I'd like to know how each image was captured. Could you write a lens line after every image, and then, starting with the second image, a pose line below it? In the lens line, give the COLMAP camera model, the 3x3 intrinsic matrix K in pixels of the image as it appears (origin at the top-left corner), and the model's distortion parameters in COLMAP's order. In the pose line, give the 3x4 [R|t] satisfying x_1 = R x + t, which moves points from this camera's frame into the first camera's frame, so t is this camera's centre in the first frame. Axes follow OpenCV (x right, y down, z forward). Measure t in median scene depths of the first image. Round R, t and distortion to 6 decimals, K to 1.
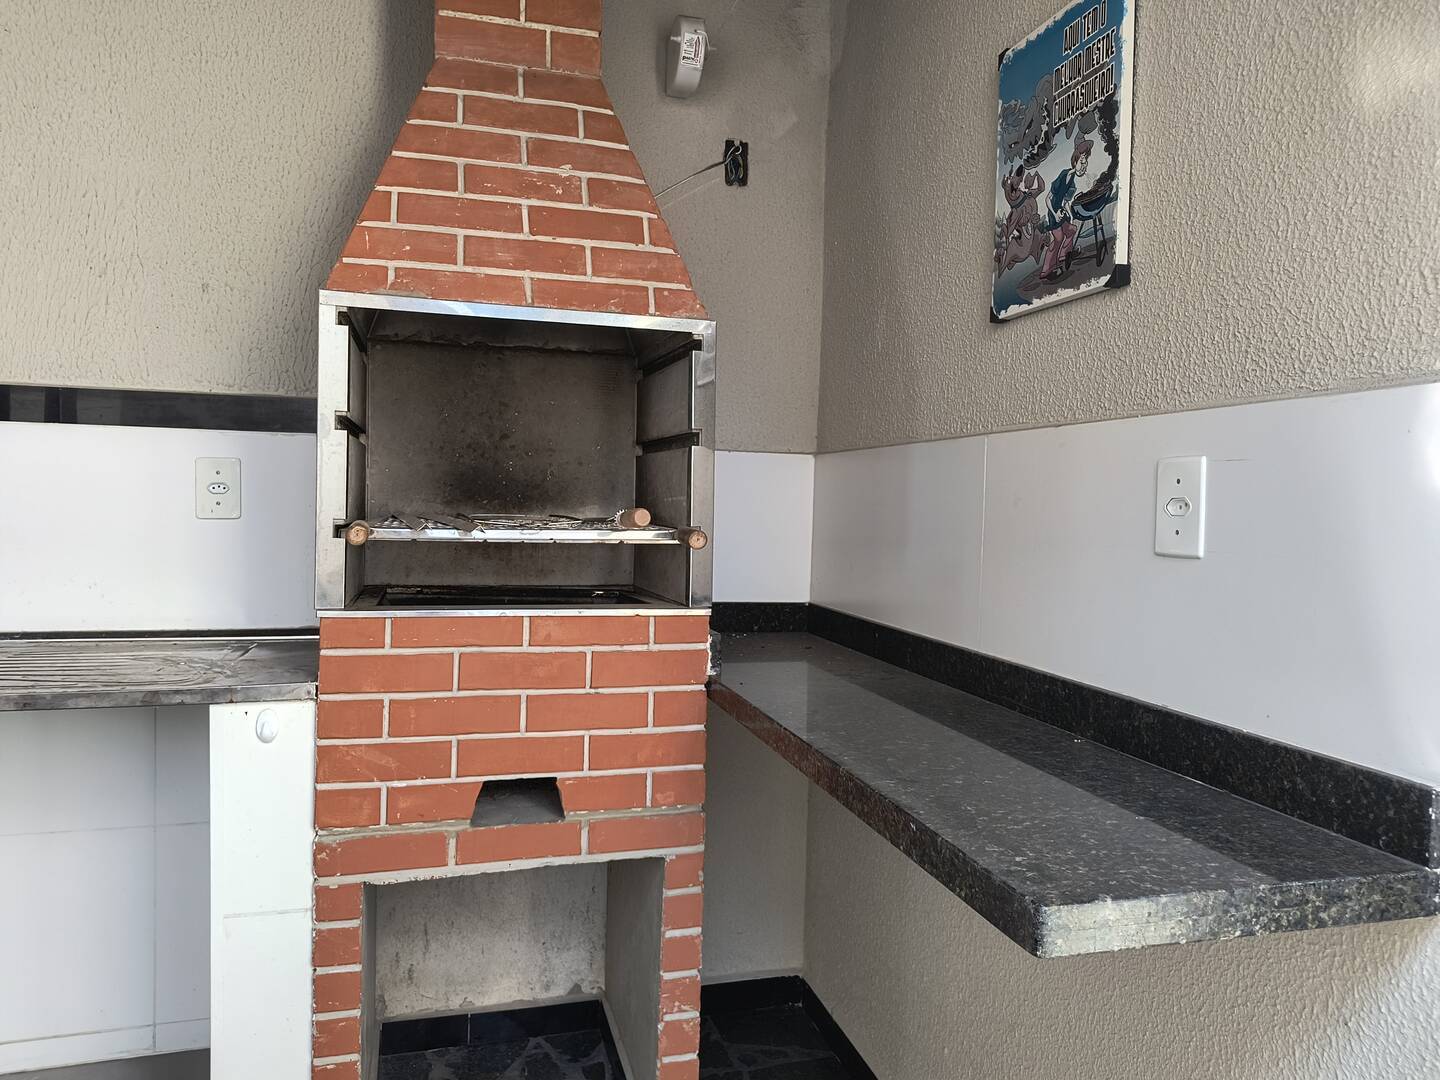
lens RADIAL K [[981.4, 0, 707.4], [0, 981.4, 528.7], [0, 0, 1]] dist [0.041581, -0.055709]
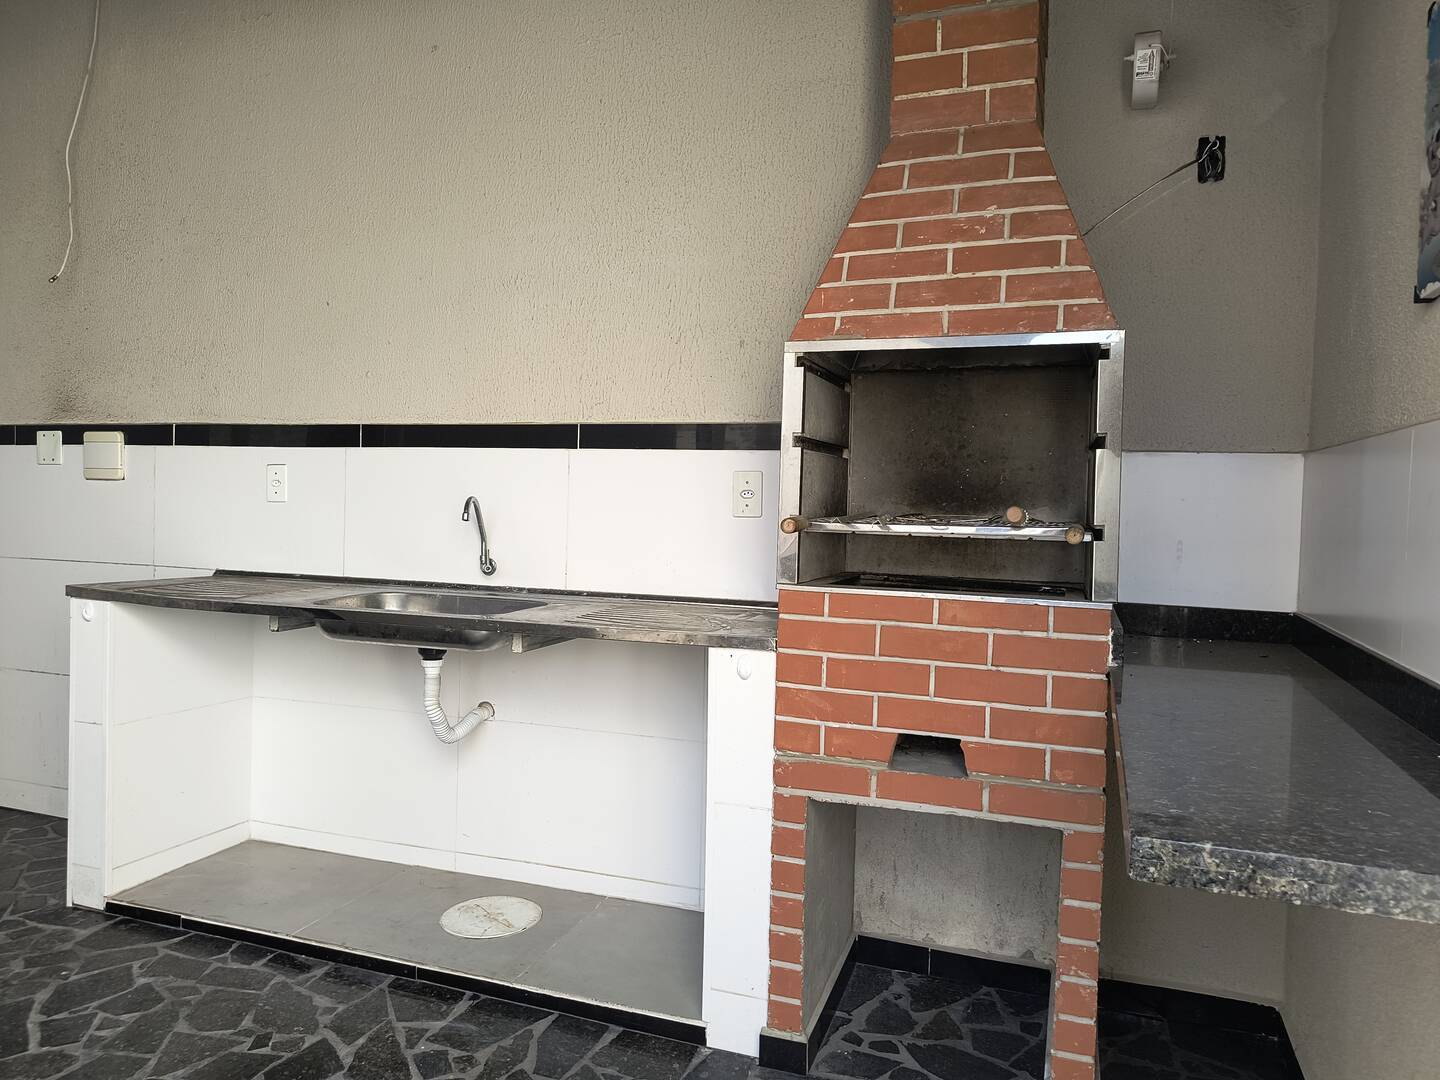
lens RADIAL K [[981.4, 0, 716.9], [0, 981.4, 534.1], [0, 0, 1]] dist [0.041581, -0.055709]
pose [[0.812822, 0.015715, -0.582300, 0.278125], [-0.019697, 0.999806, -0.000512, 0.016600], [0.582179, 0.011886, 0.812974, -0.109742]]
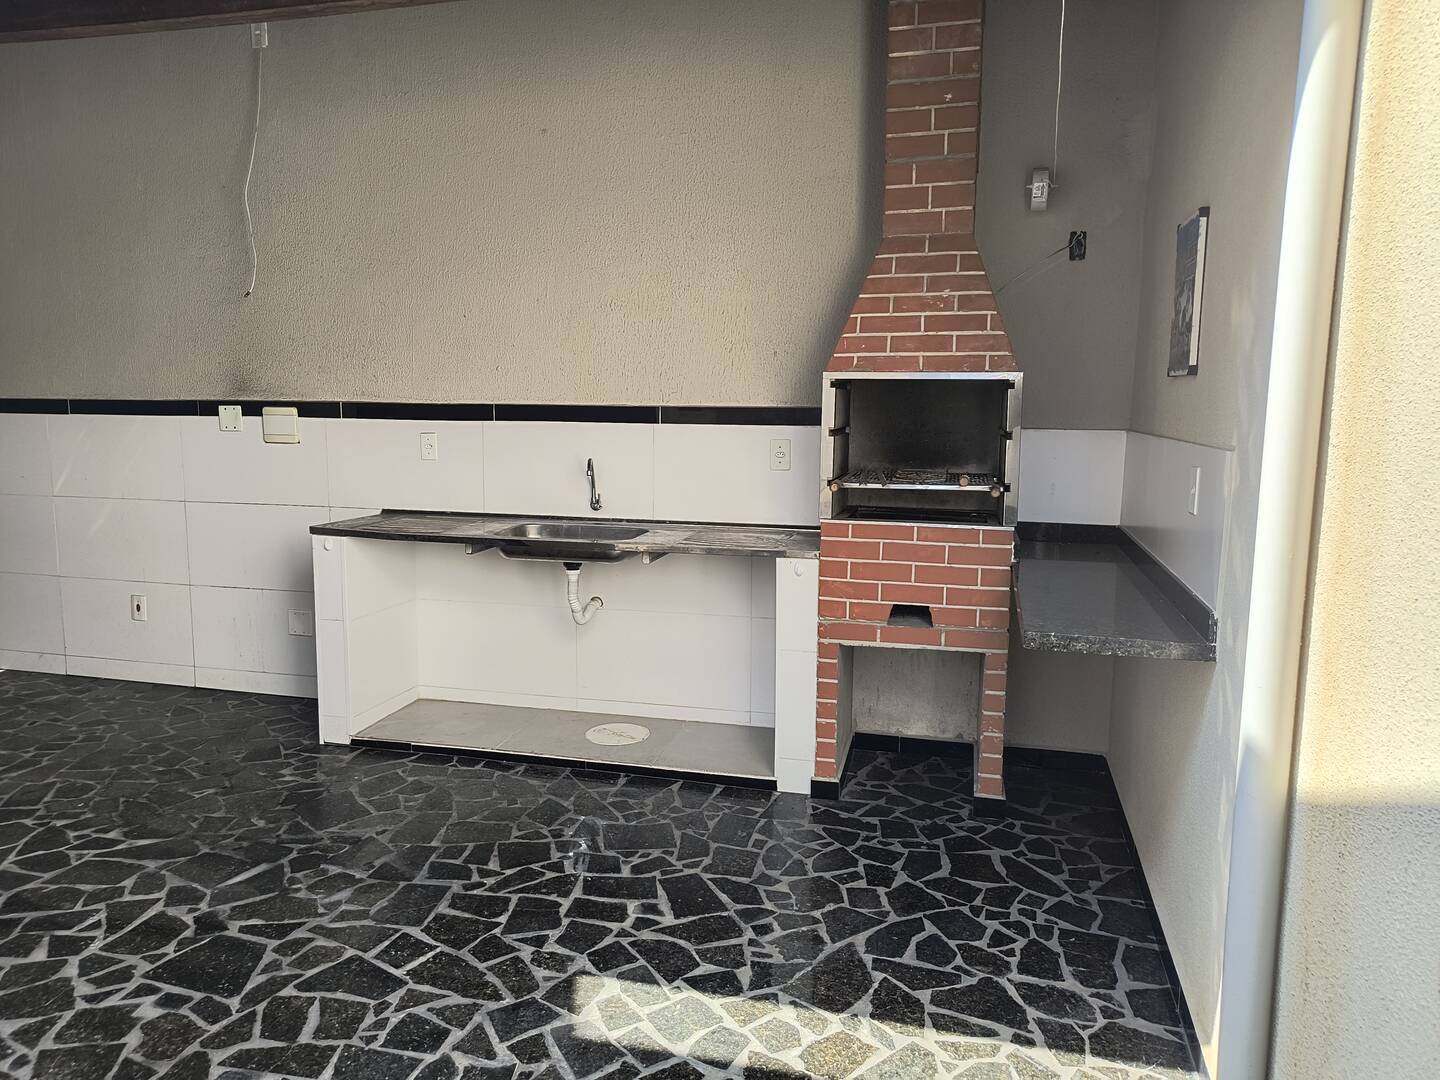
lens RADIAL K [[981.4, 0, 709.0], [0, 981.4, 534.1], [0, 0, 1]] dist [0.041581, -0.055709]
pose [[0.862002, 0.053033, -0.504123, 0.456721], [-0.000062, 0.994523, 0.104517, -0.103392], [0.506905, -0.090062, 0.857284, -0.925604]]
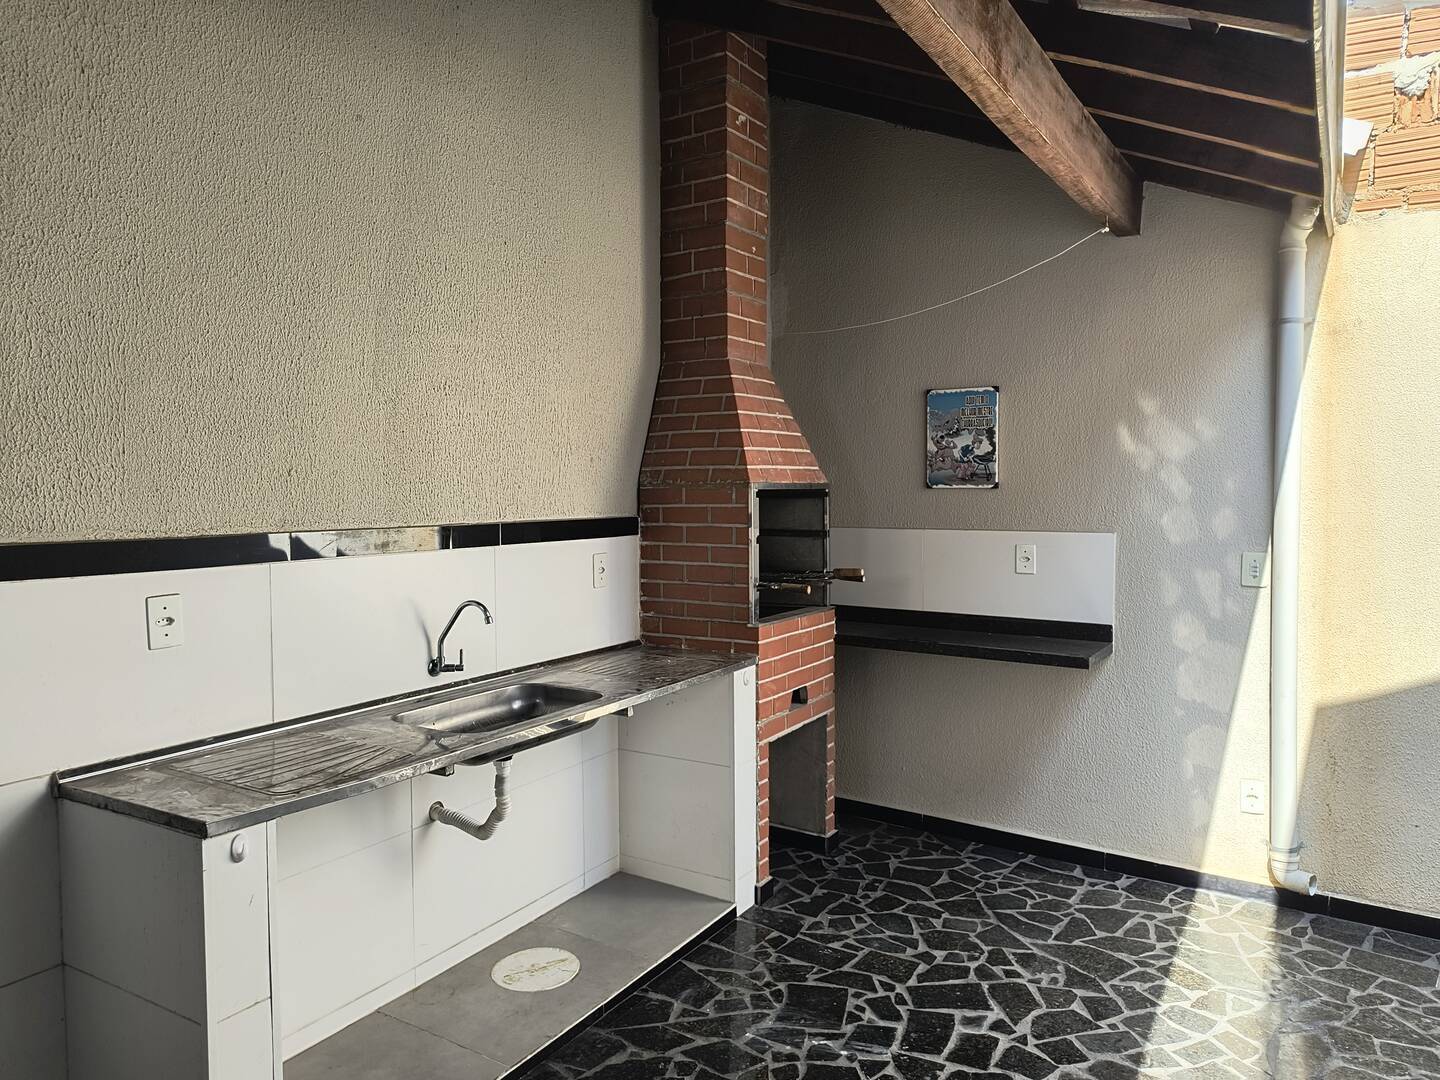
lens RADIAL K [[981.4, 0, 716.0], [0, 981.4, 525.7], [0, 0, 1]] dist [0.041581, -0.055709]
pose [[0.736079, -0.052824, 0.674832, -1.804017], [0.037166, 0.998600, 0.037629, -0.212054], [-0.675875, -0.002617, 0.737012, -0.545593]]
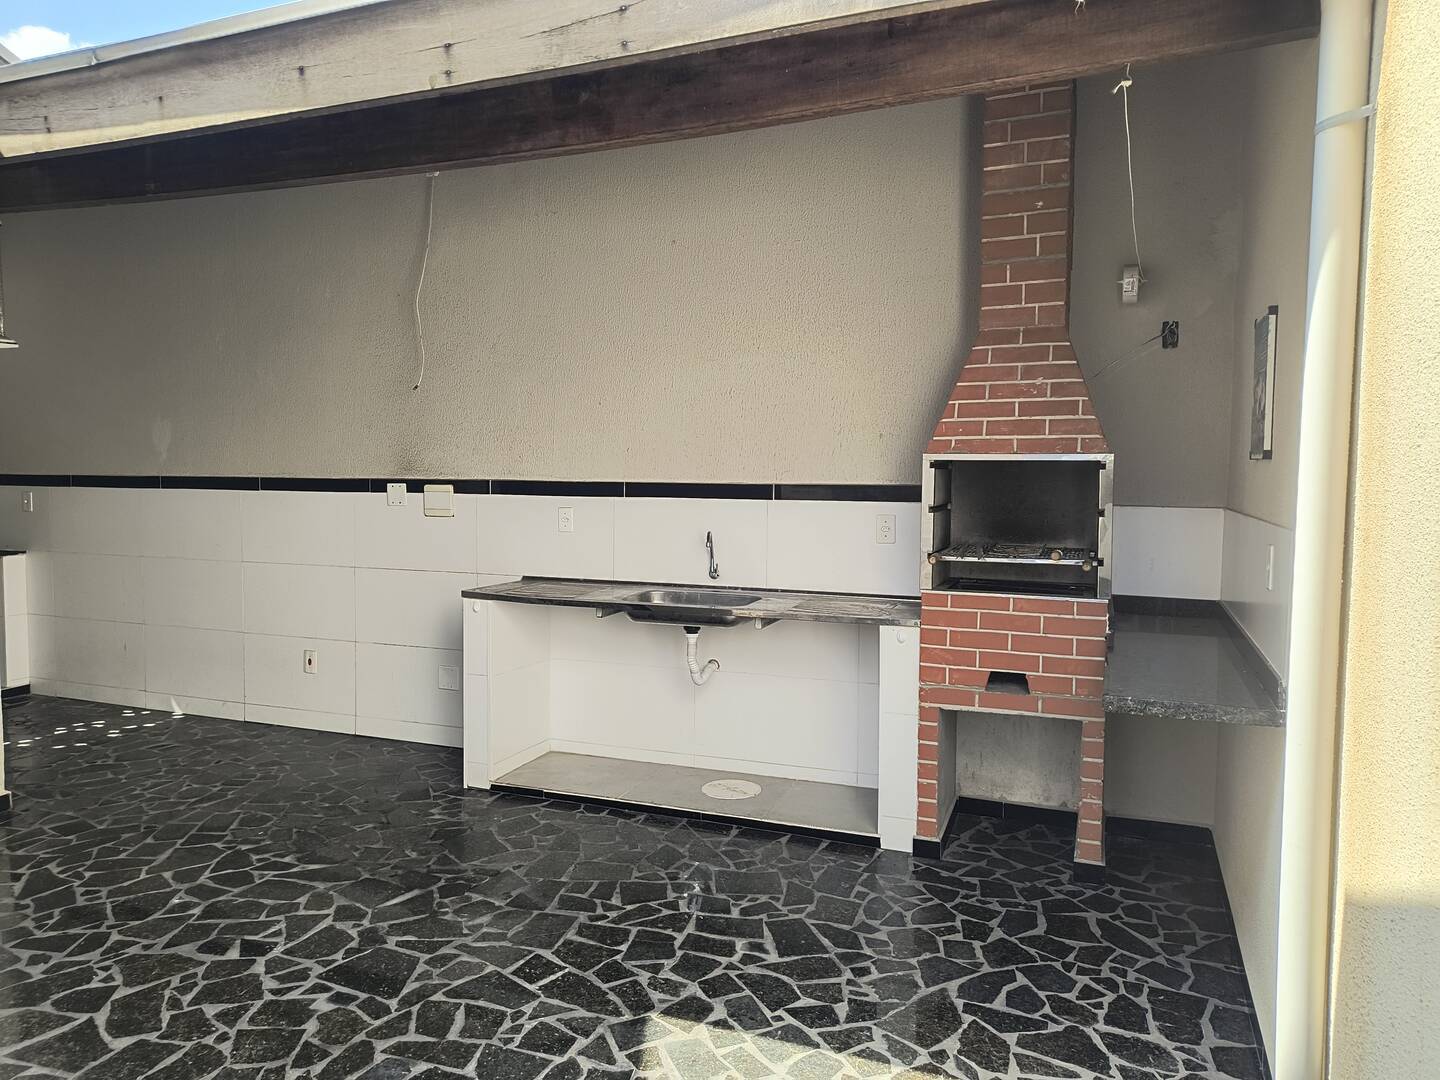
lens RADIAL K [[981.4, 0, 712.1], [0, 981.4, 530.5], [0, 0, 1]] dist [0.041581, -0.055709]
pose [[0.793870, 0.019557, -0.607772, 0.583337], [-0.002344, 0.999574, 0.029103, -0.115267], [0.608083, -0.021679, 0.793578, -1.072193]]
